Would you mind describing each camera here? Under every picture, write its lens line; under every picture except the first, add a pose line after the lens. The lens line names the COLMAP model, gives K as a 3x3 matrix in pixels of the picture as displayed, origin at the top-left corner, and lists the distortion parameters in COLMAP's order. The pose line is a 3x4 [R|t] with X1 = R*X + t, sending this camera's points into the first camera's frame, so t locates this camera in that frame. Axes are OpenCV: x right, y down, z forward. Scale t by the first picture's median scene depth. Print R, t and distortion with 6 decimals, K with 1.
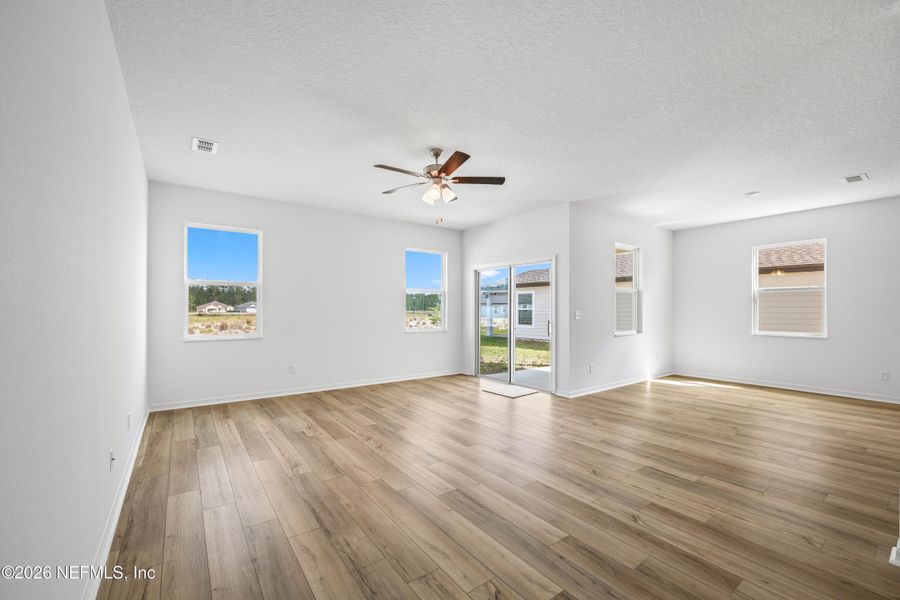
lens RADIAL K [[370.1, 0, 445.6], [0, 370.1, 302.1], [0, 0, 1]] dist [-0.015093, 0.001277]
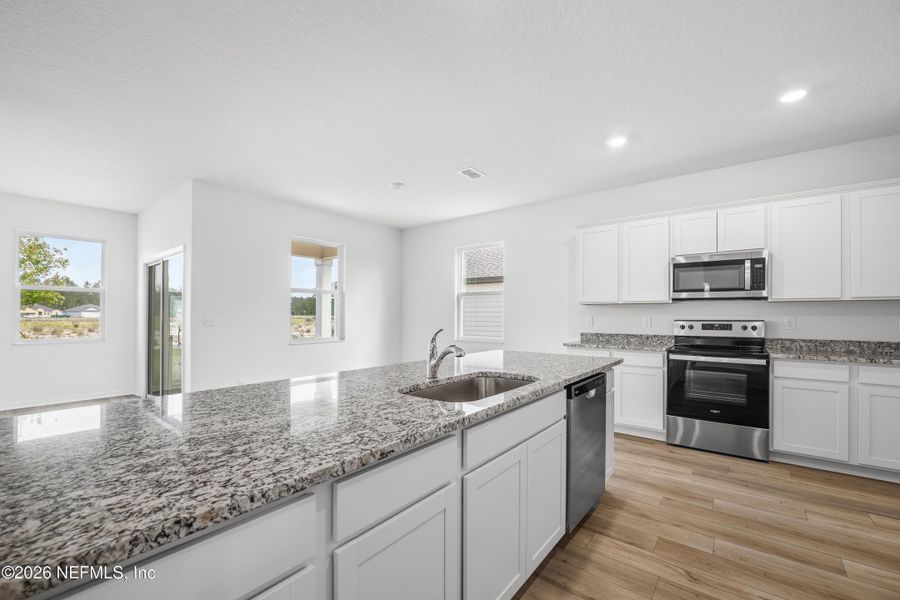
lens RADIAL K [[370.1, 0, 448.2], [0, 370.1, 308.9], [0, 0, 1]] dist [-0.015093, 0.001277]
pose [[0.960998, 0.004461, 0.276520, 0.938614], [-0.006068, 0.999969, 0.004957, 0.003873], [-0.276489, -0.006442, 0.960996, 0.119020]]
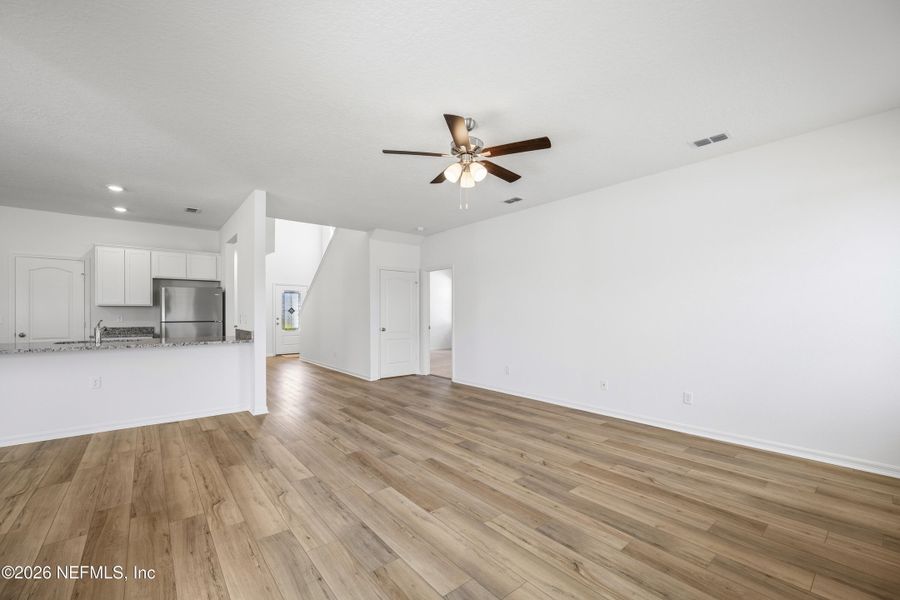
lens RADIAL K [[370.1, 0, 446.4], [0, 370.1, 312.4], [0, 0, 1]] dist [-0.015093, 0.001277]
pose [[-0.998084, -0.001055, -0.061870, 0.072450], [0.000295, 0.999762, -0.021801, 0.035476], [0.061879, -0.021777, -0.997846, 1.805762]]
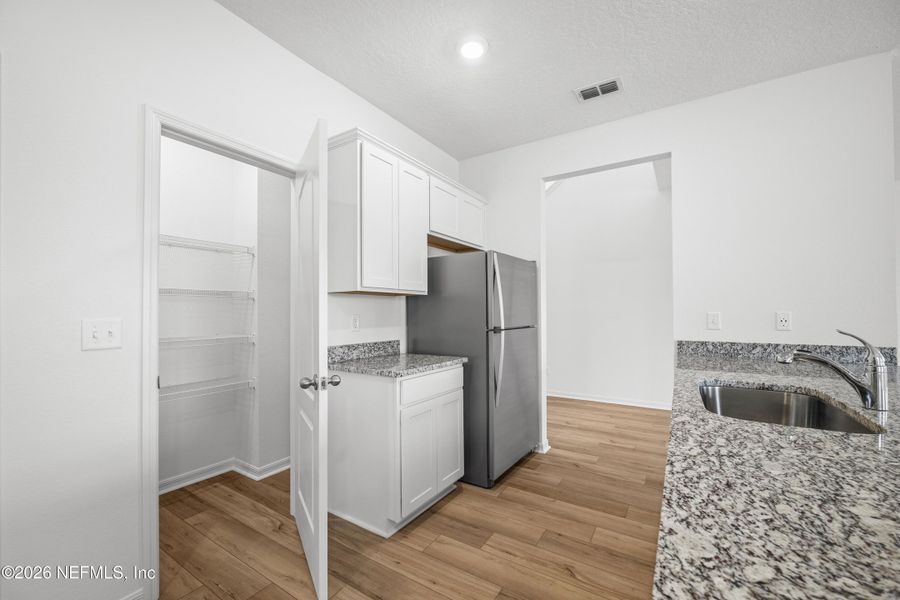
lens RADIAL K [[370.1, 0, 446.2], [0, 370.1, 308.0], [0, 0, 1]] dist [-0.015093, 0.001277]
pose [[-0.929374, -0.001401, -0.369137, 1.538225], [0.009408, 0.999578, -0.027480, 0.018751], [0.369020, -0.029012, -0.928968, 0.790863]]
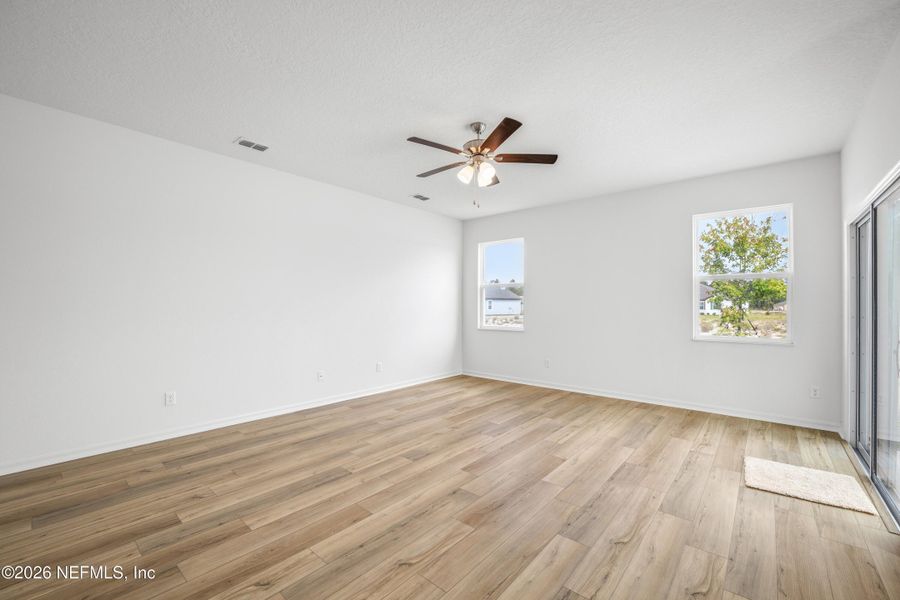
lens RADIAL K [[370.1, 0, 449.8], [0, 370.1, 304.6], [0, 0, 1]] dist [-0.015093, 0.001277]
pose [[0.235026, -0.005340, -0.971975, 0.800346], [0.017791, 0.999841, -0.001192, 0.017435], [0.971826, -0.017012, 0.235083, 0.724451]]
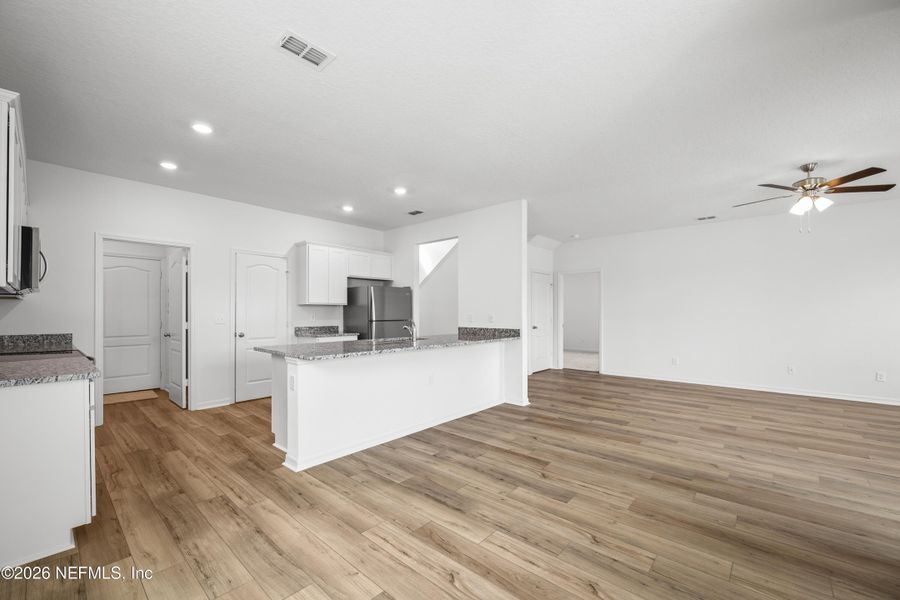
lens RADIAL K [[370.1, 0, 446.1], [0, 370.1, 310.4], [0, 0, 1]] dist [-0.015093, 0.001277]
pose [[-0.977571, -0.002634, -0.210589, 1.208910], [0.002599, 0.999695, -0.024570, 0.036585], [0.210589, -0.024567, -0.977266, 1.791005]]
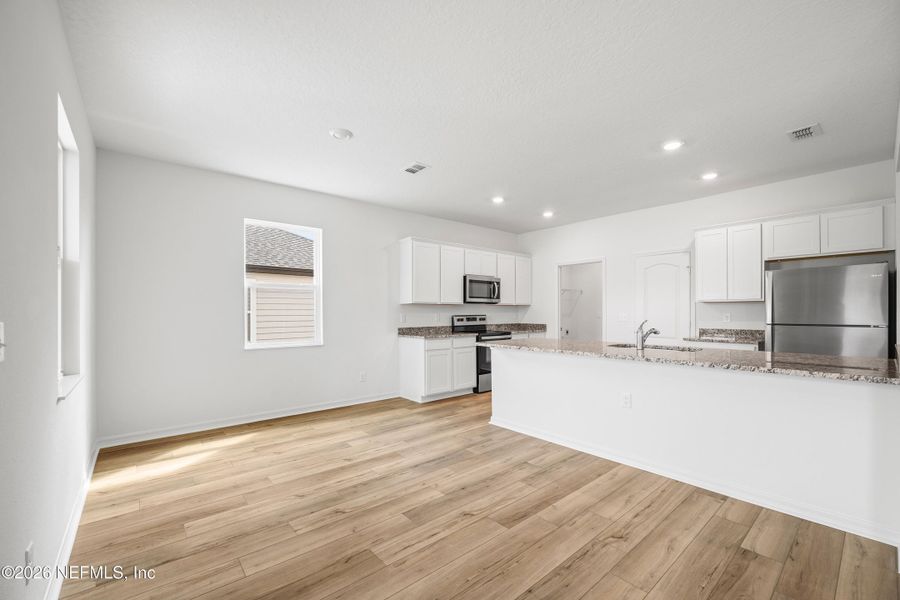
lens RADIAL K [[370.1, 0, 449.3], [0, 370.1, 312.5], [0, 0, 1]] dist [-0.015093, 0.001277]
pose [[-0.078743, -0.002630, 0.996891, 0.219625], [-0.016852, 0.999857, 0.001307, 0.022271], [-0.996752, -0.016696, -0.078776, 1.152664]]
